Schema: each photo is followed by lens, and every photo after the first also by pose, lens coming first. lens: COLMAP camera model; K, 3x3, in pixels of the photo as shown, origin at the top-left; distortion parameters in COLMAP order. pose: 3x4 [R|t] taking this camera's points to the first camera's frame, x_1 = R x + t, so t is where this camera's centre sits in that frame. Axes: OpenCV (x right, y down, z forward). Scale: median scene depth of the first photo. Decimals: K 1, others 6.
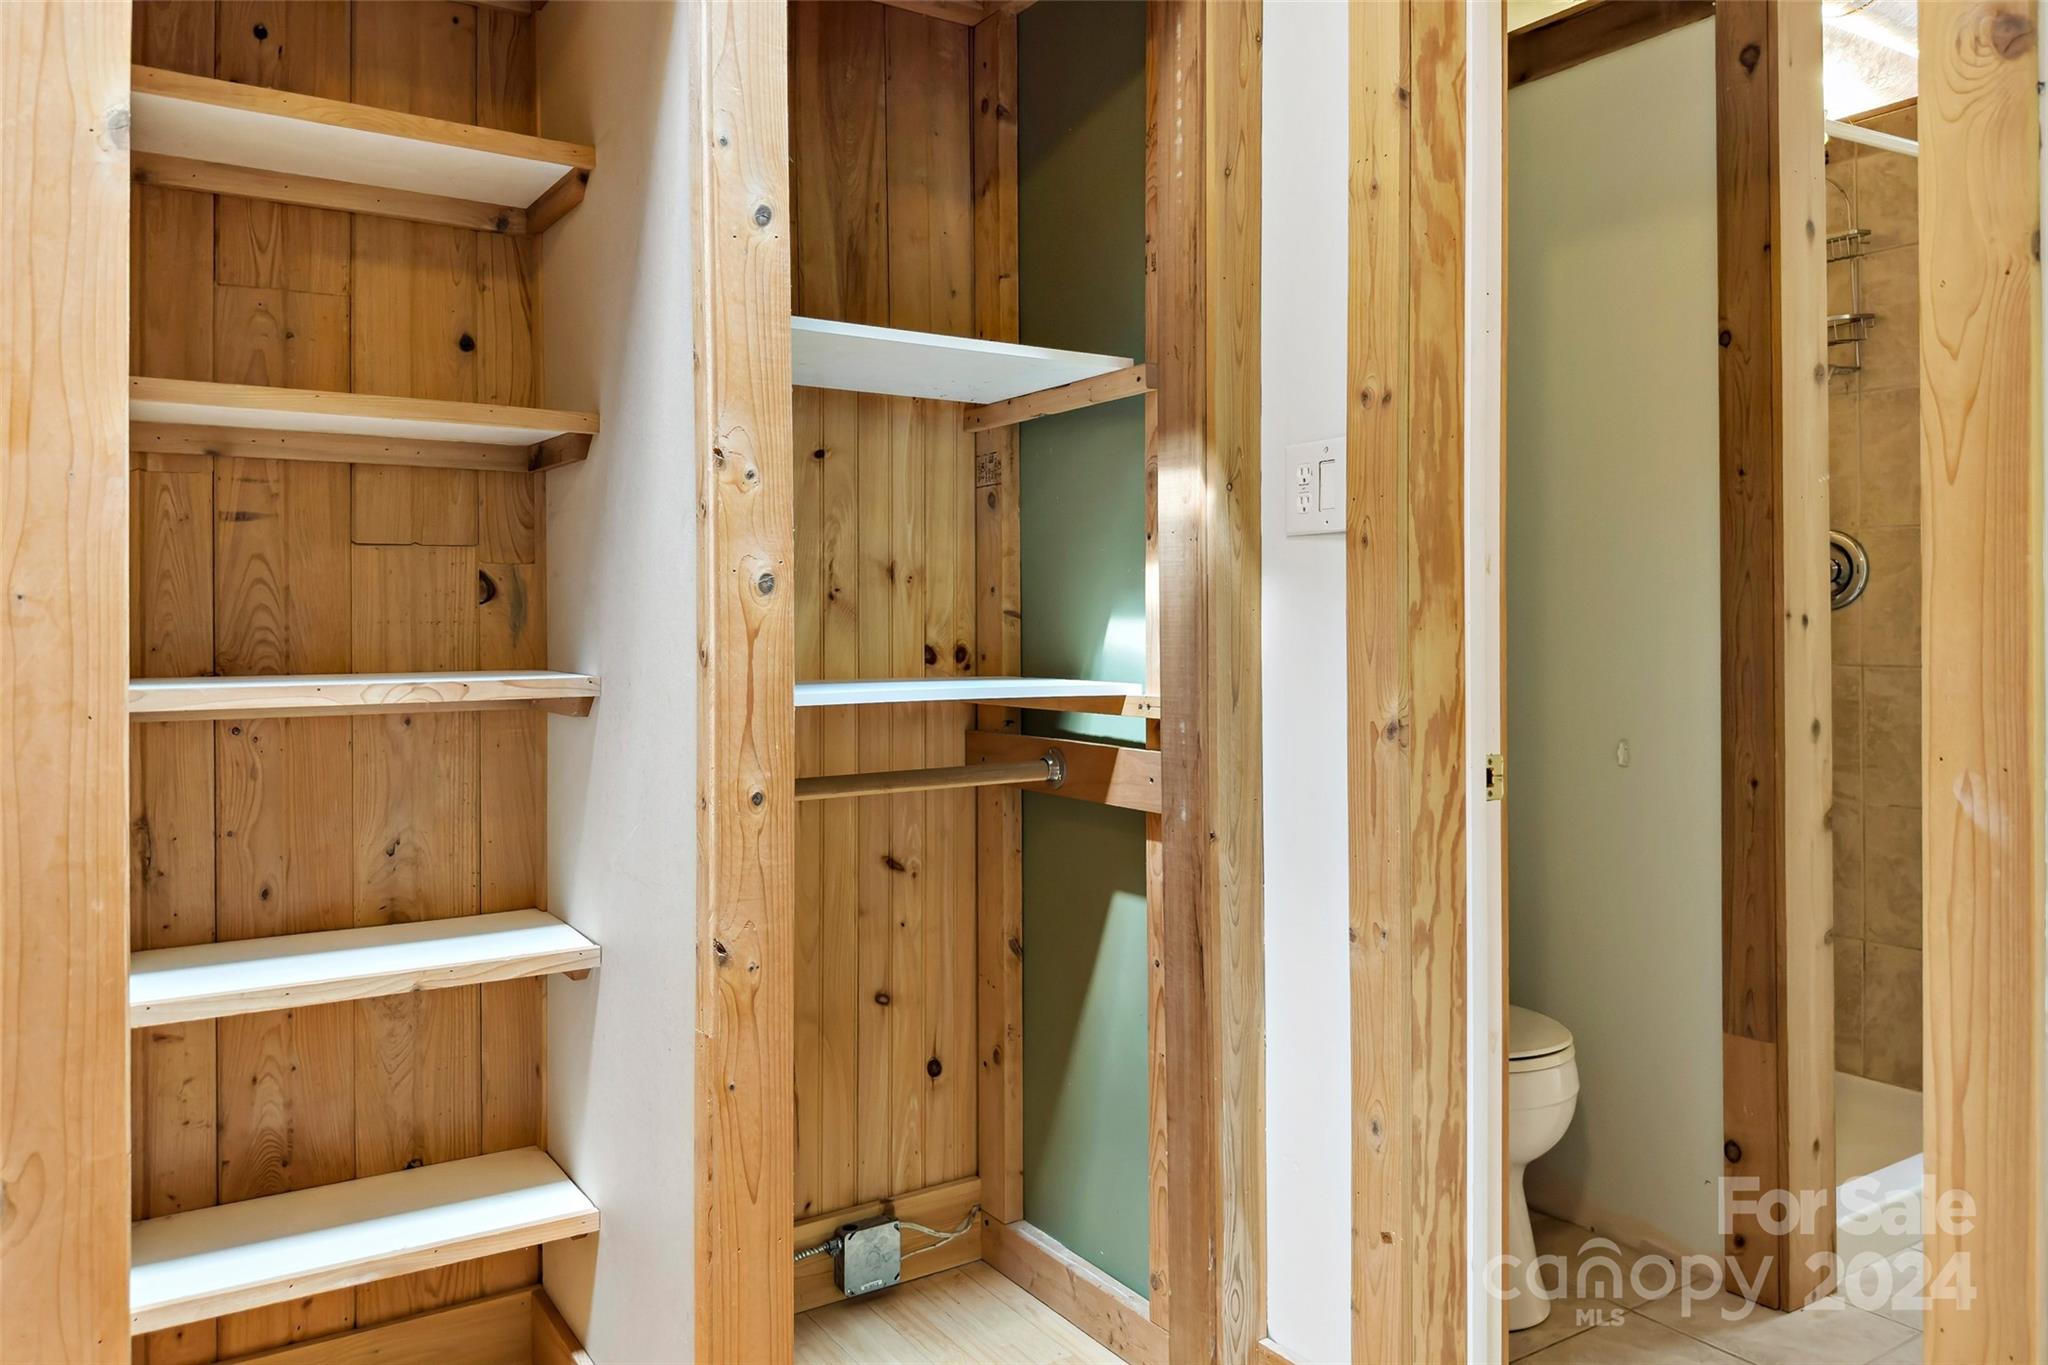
lens RADIAL K [[1431.0, 0, 1025.2], [0, 1431.0, 595.6], [0, 0, 1]] dist [0.127977, -0.212556]
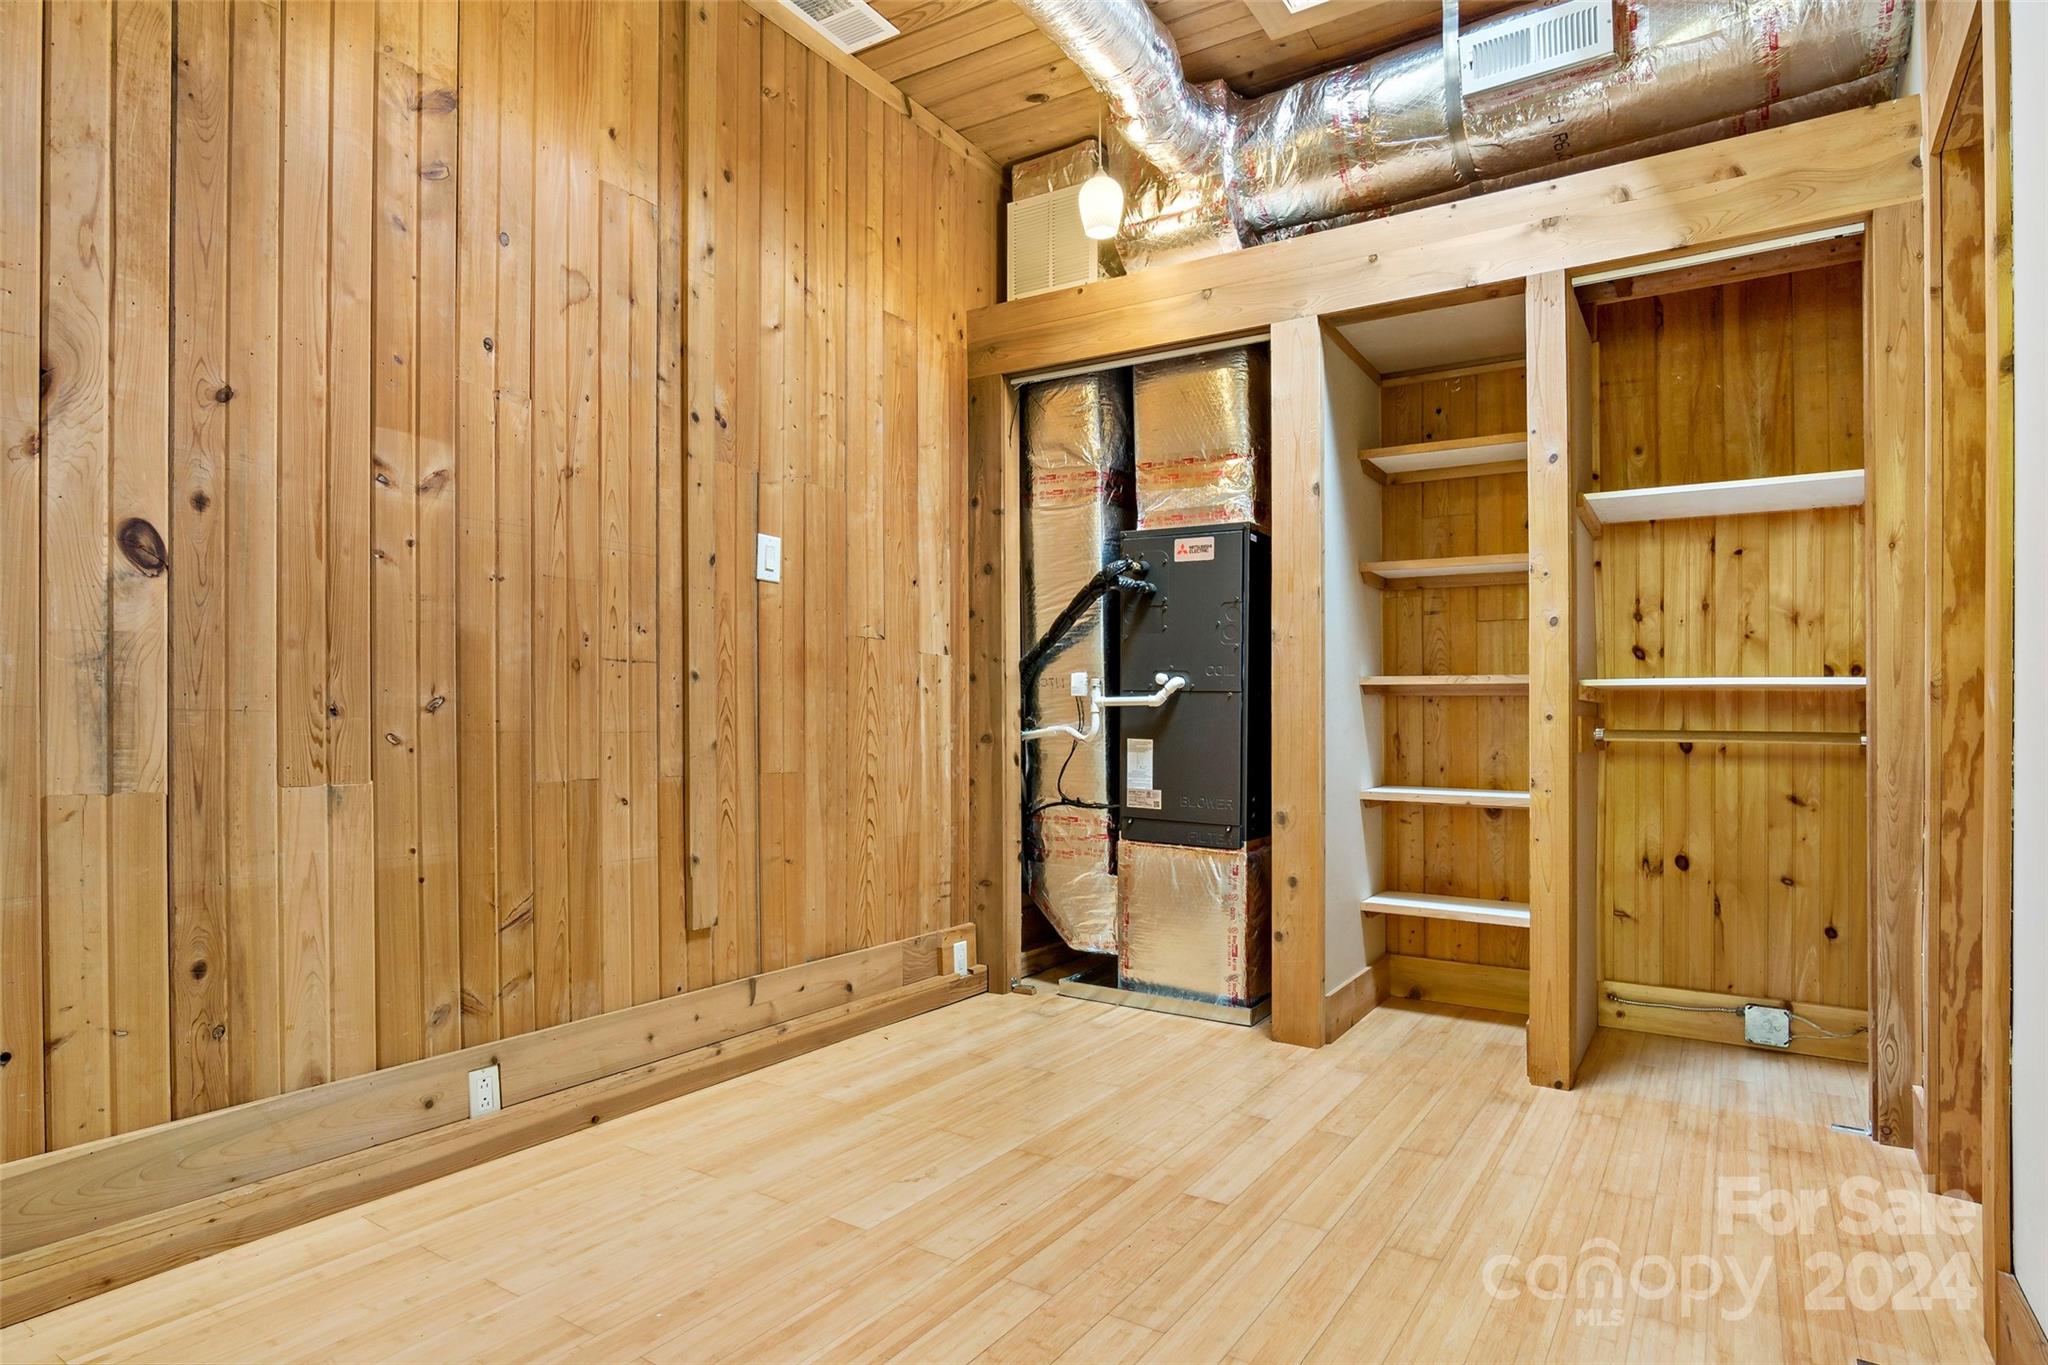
lens RADIAL K [[1092.7, 0, 1021.2], [0, 1092.7, 708.3], [0, 0, 1]] dist [-0.005959, -0.001236]
pose [[0.397070, 0.001549, -0.917787, 0.858223], [0.004011, 0.999986, 0.003423, 0.095466], [0.917780, -0.005040, 0.397058, -0.353452]]
